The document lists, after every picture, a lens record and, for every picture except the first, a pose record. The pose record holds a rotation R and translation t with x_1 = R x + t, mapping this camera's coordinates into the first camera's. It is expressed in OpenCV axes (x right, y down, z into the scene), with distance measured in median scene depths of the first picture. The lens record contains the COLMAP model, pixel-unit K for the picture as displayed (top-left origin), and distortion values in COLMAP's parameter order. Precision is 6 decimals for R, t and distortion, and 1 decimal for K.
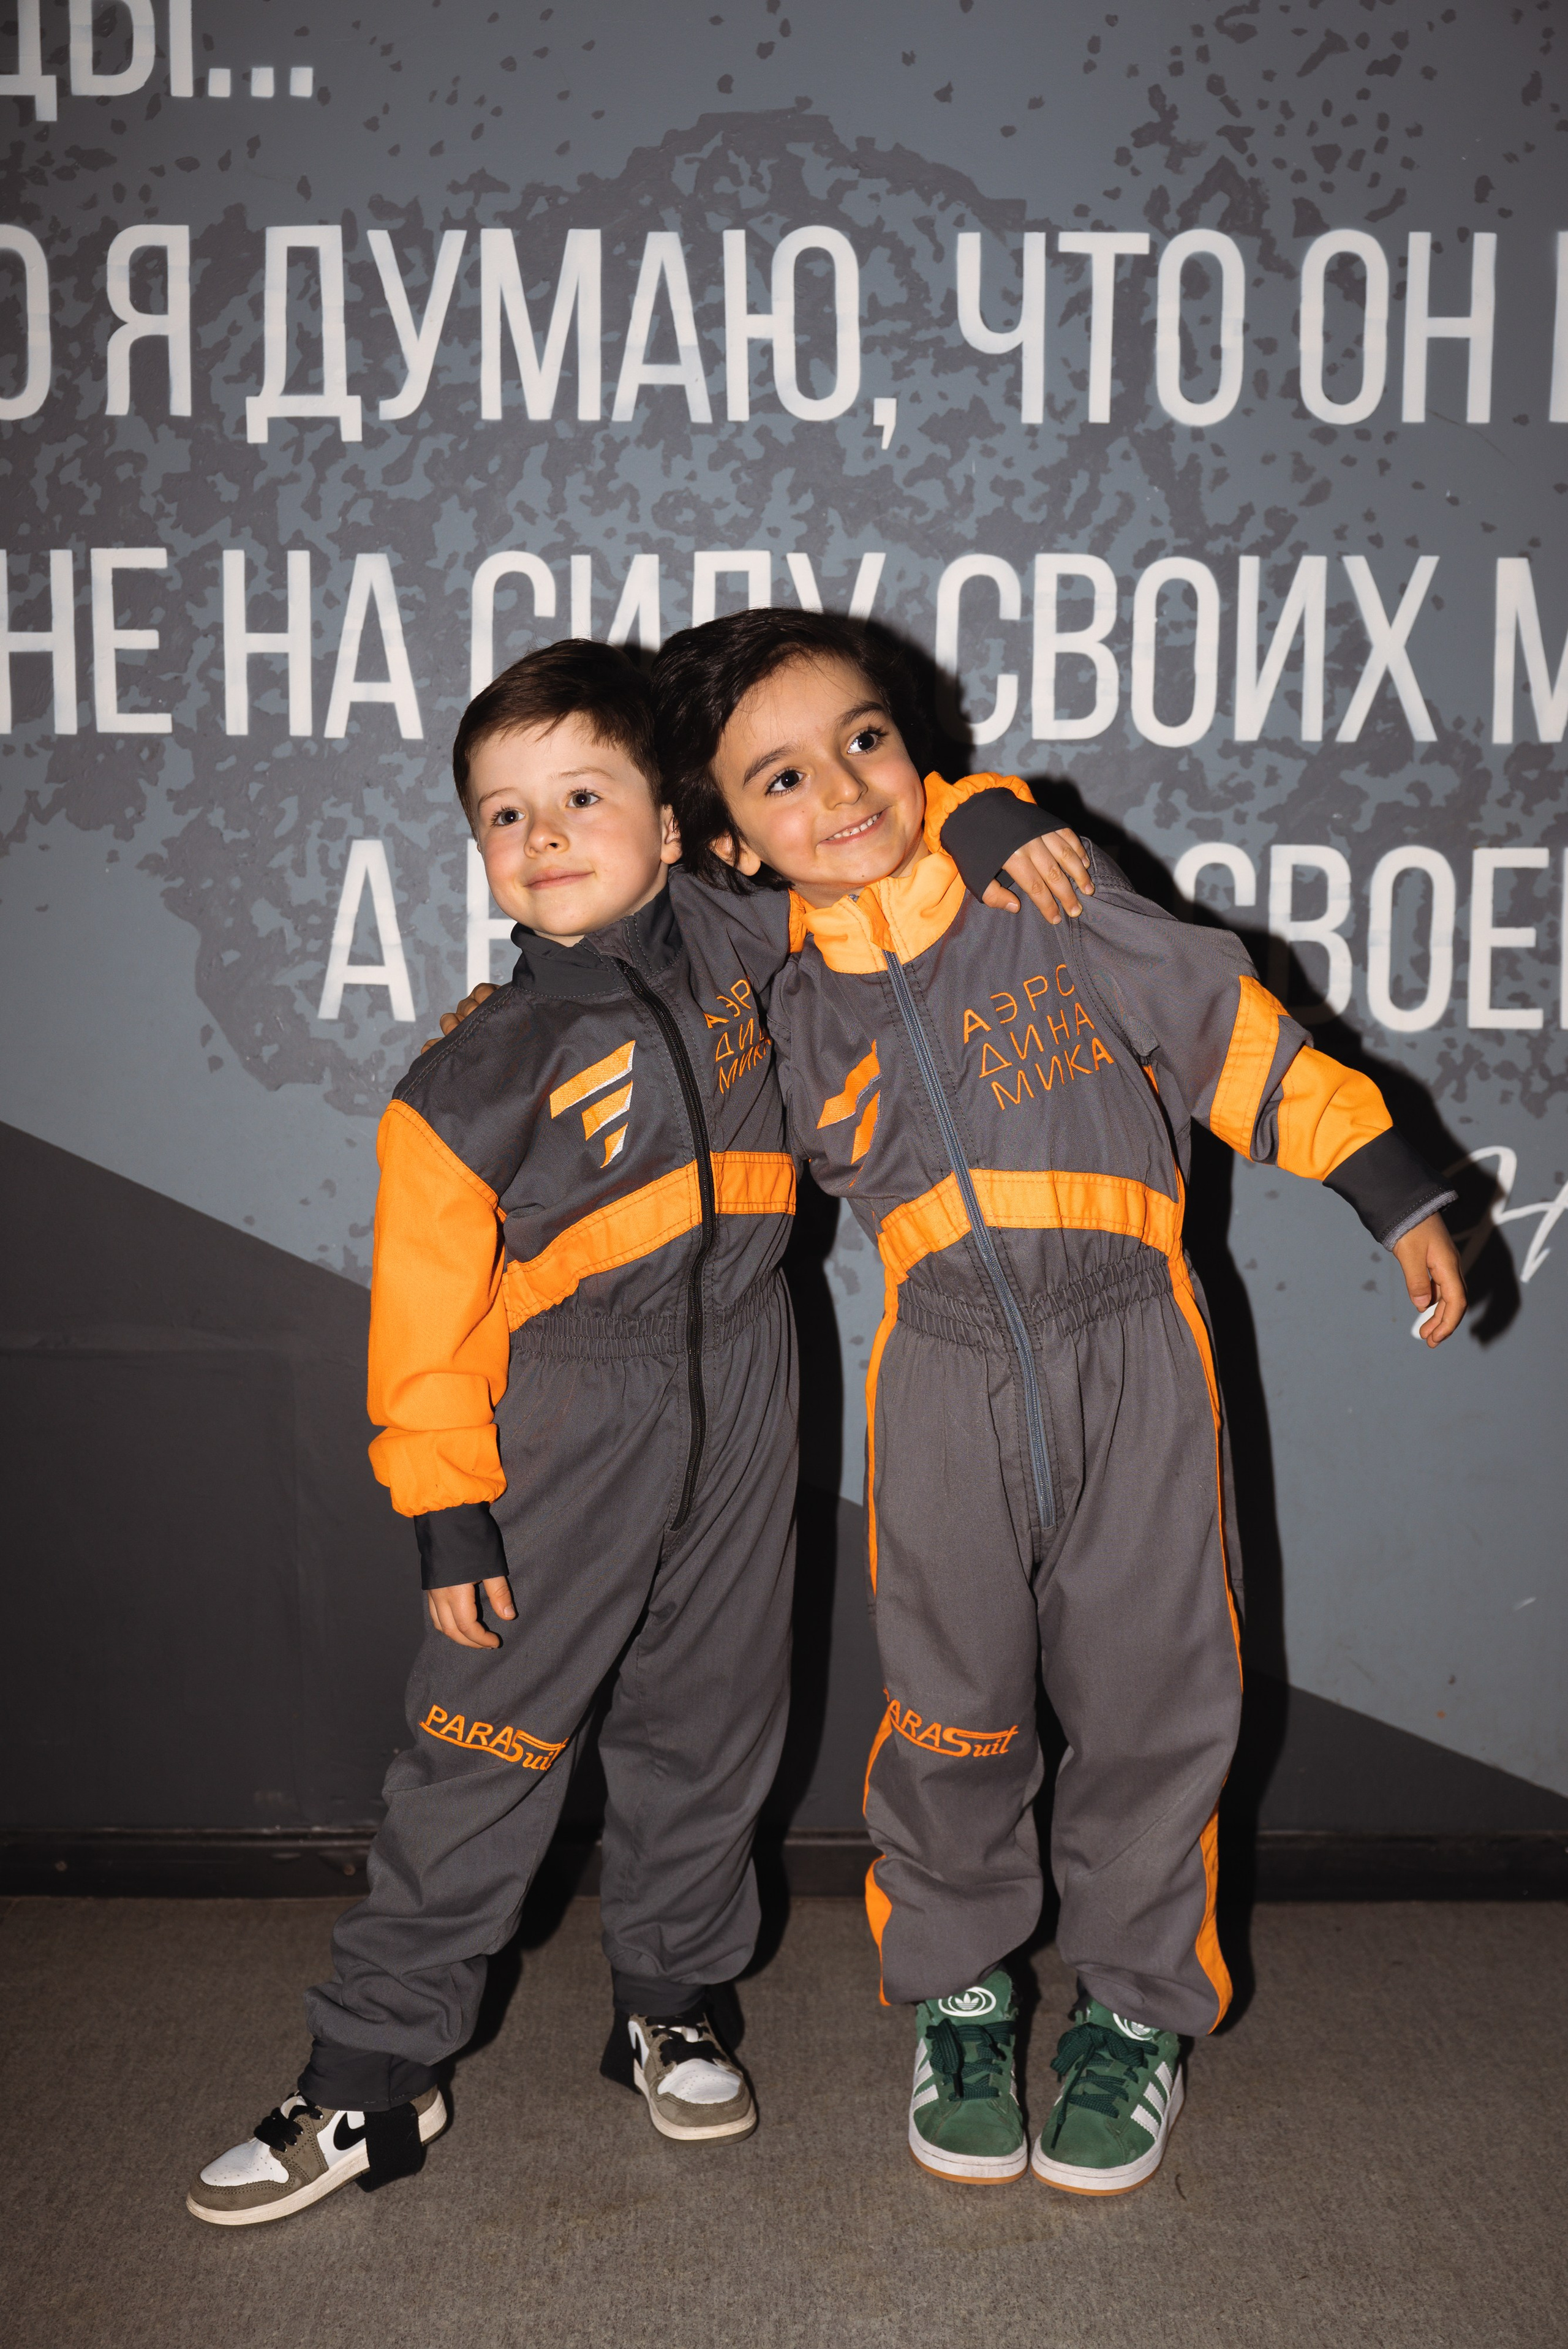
lens RADIAL K [[2549.9, 0, 783.2], [0, 2549.9, 1177.5], [0, 0, 1]] dist [0.017485, 0.000000]
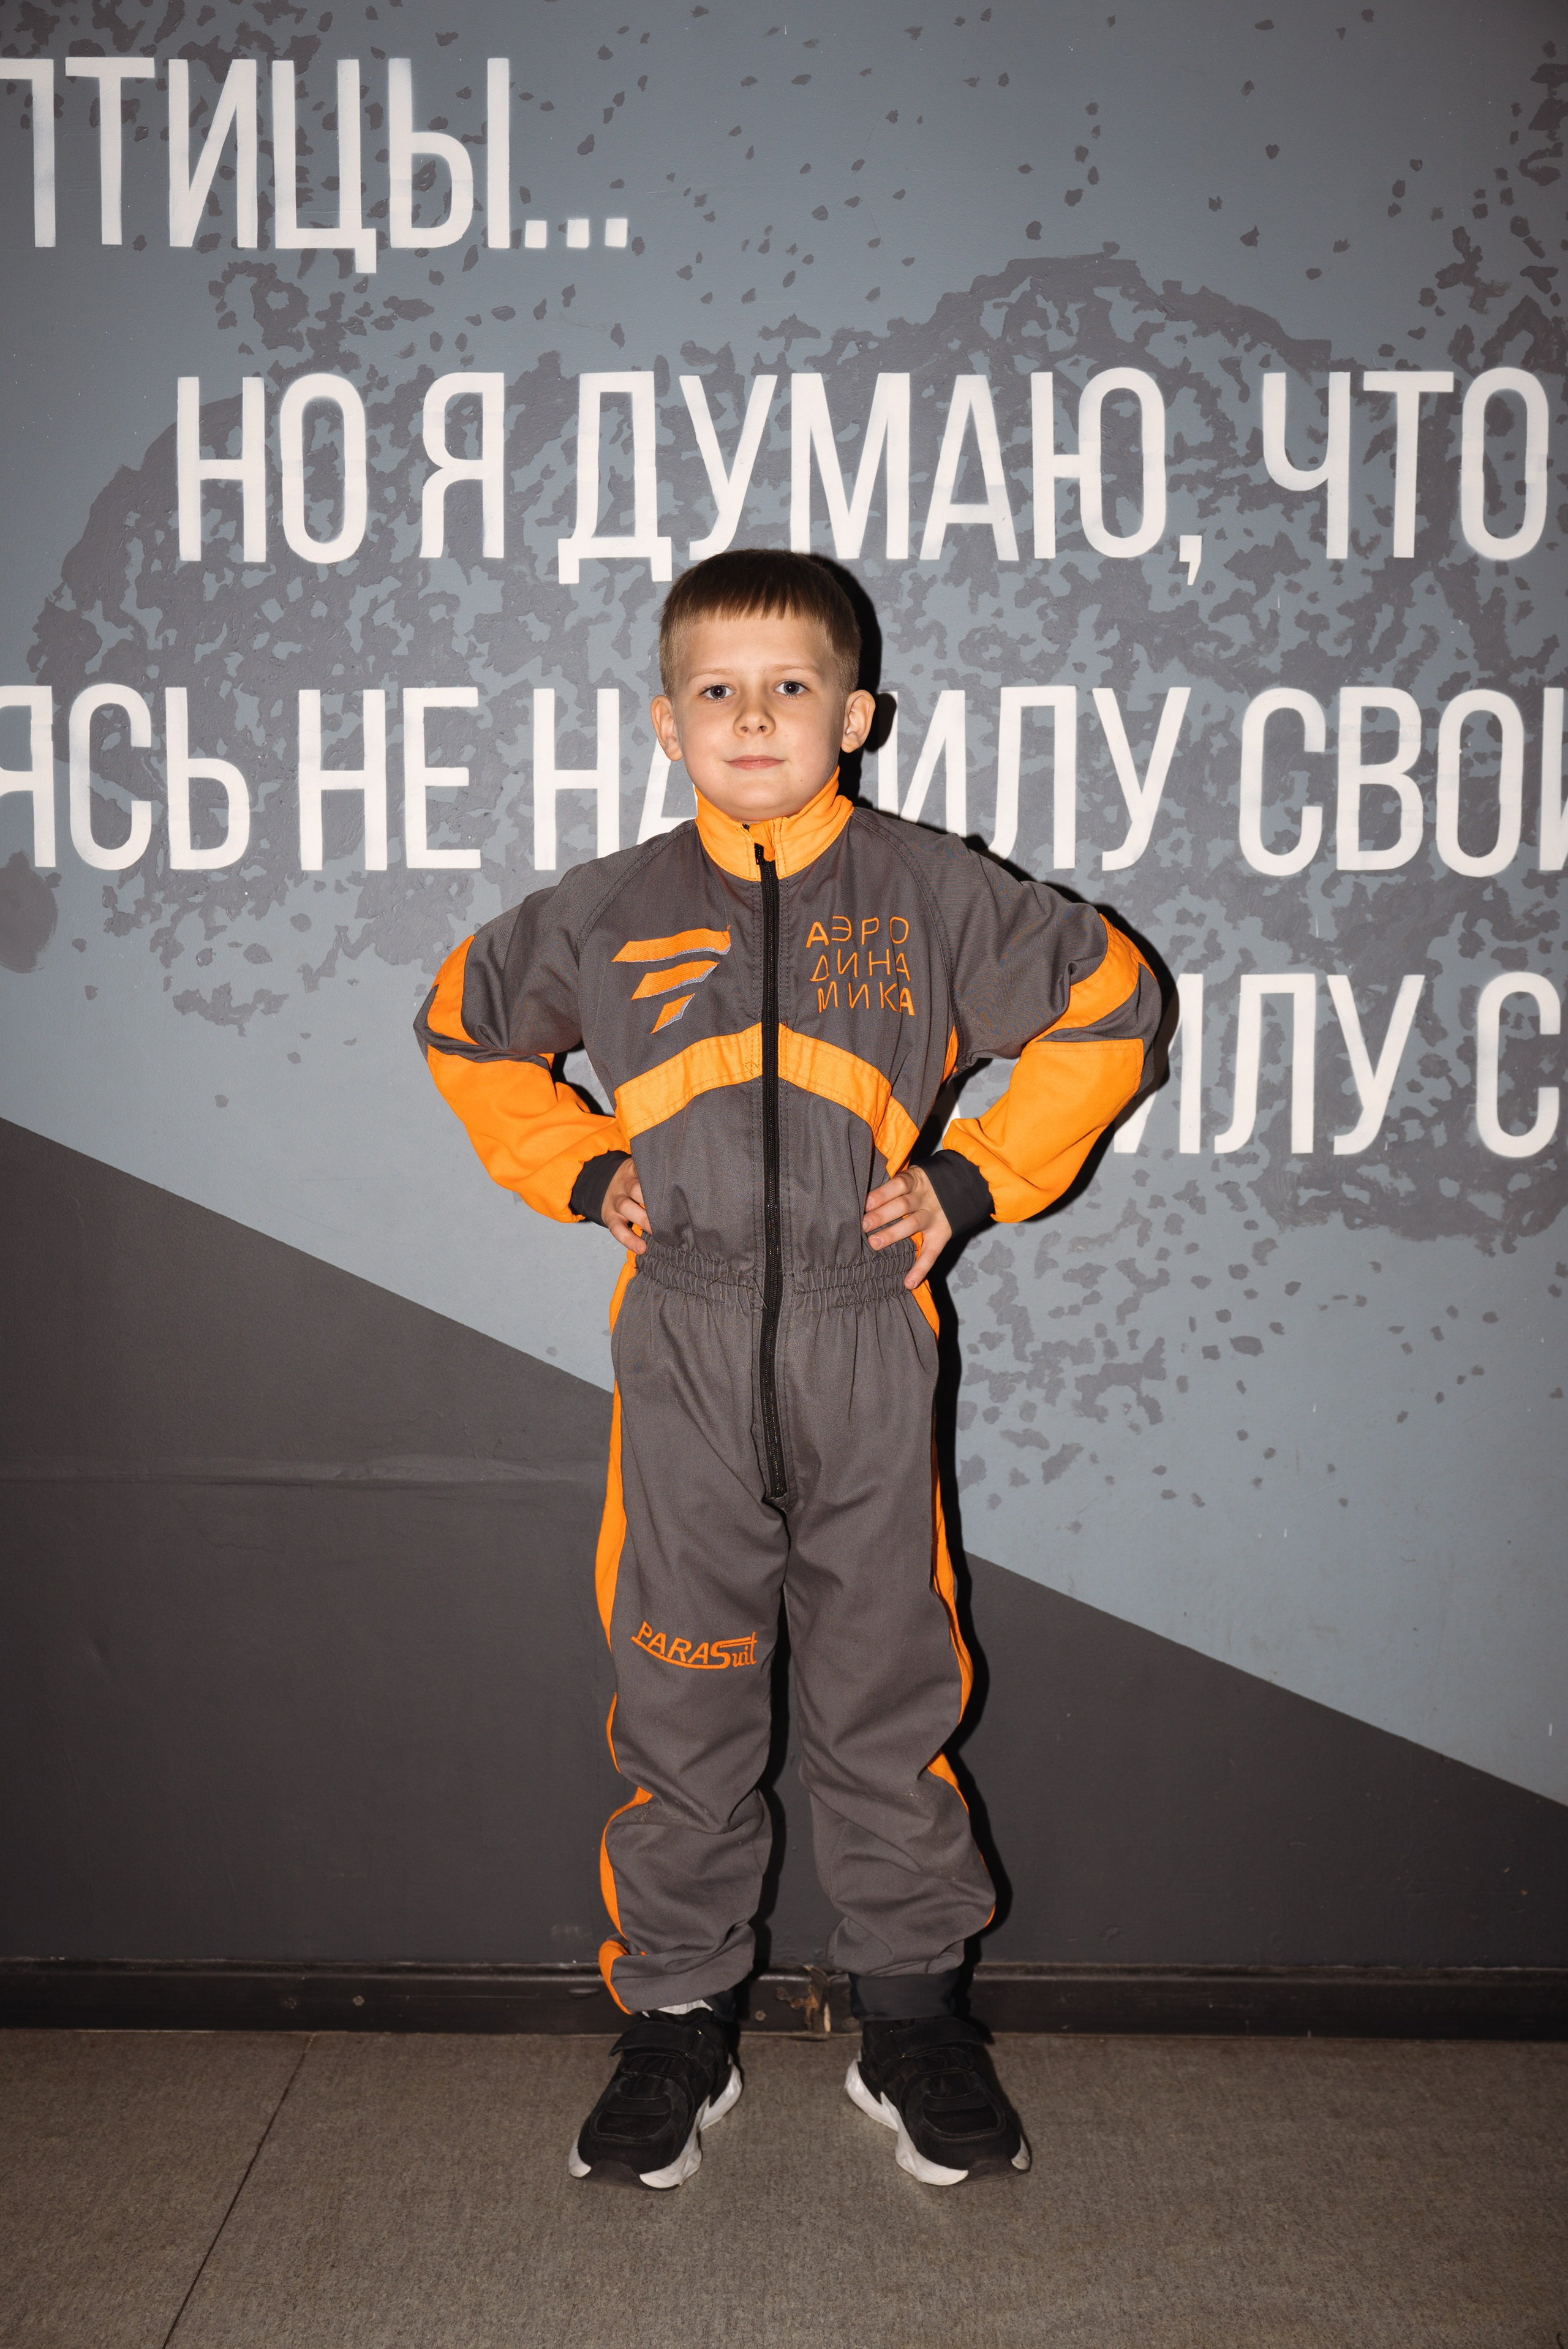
lens RADIAL K [[2549.9, 0, 784.8], [0, 2549.9, 1171.7], [0, 0, 1]] dist [0.017485, 0.000000]
pose [[0.999903, -0.003339, -0.013516, -0.107813], [0.002894, 0.999459, -0.032760, -0.021237], [0.013618, 0.032718, 0.999372, -0.002283]]
